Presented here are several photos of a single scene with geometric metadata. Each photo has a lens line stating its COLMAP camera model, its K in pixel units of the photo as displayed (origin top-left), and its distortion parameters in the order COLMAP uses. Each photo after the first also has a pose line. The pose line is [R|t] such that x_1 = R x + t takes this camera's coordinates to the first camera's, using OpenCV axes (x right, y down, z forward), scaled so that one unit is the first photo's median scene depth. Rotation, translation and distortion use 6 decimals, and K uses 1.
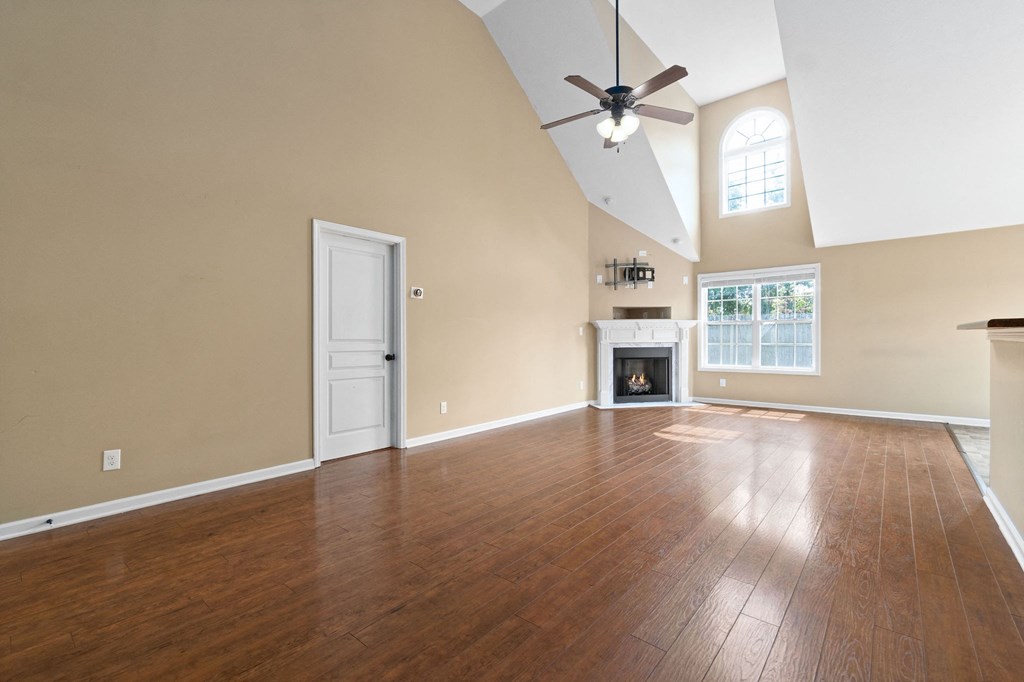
lens RADIAL K [[450.3, 0, 517.2], [0, 450.3, 343.2], [0, 0, 1]] dist [-0.001666, -0.000429]
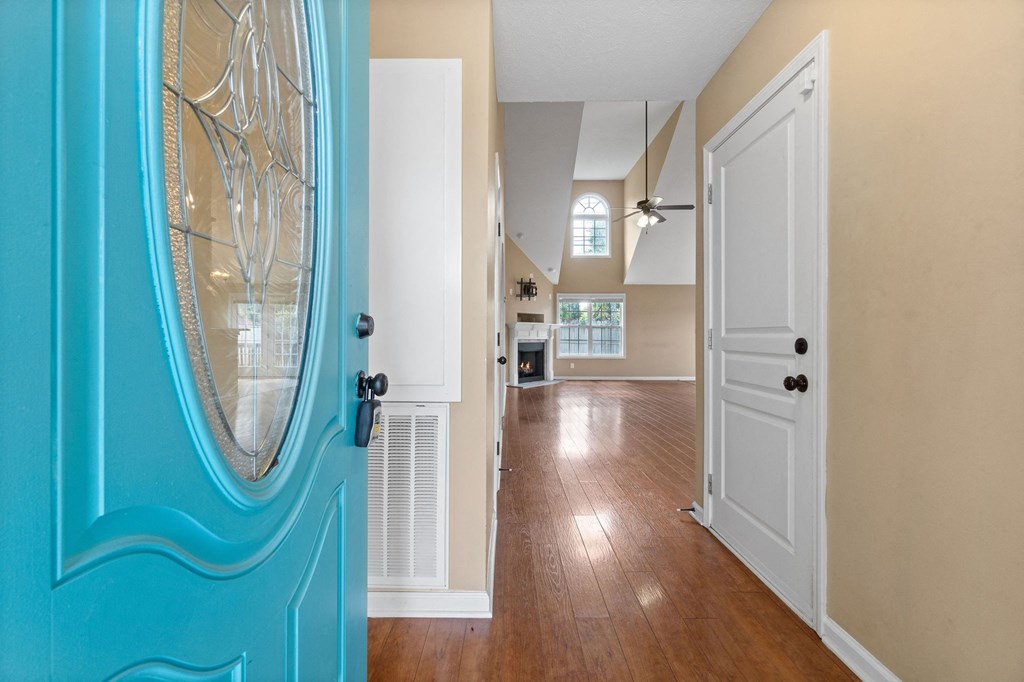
lens RADIAL K [[450.3, 0, 510.8], [0, 450.3, 337.9], [0, 0, 1]] dist [-0.001666, -0.000429]
pose [[0.761914, 0.006786, 0.647642, -0.685388], [0.000437, 0.999939, -0.010991, 0.010272], [-0.647678, 0.008657, 0.761865, -0.027073]]
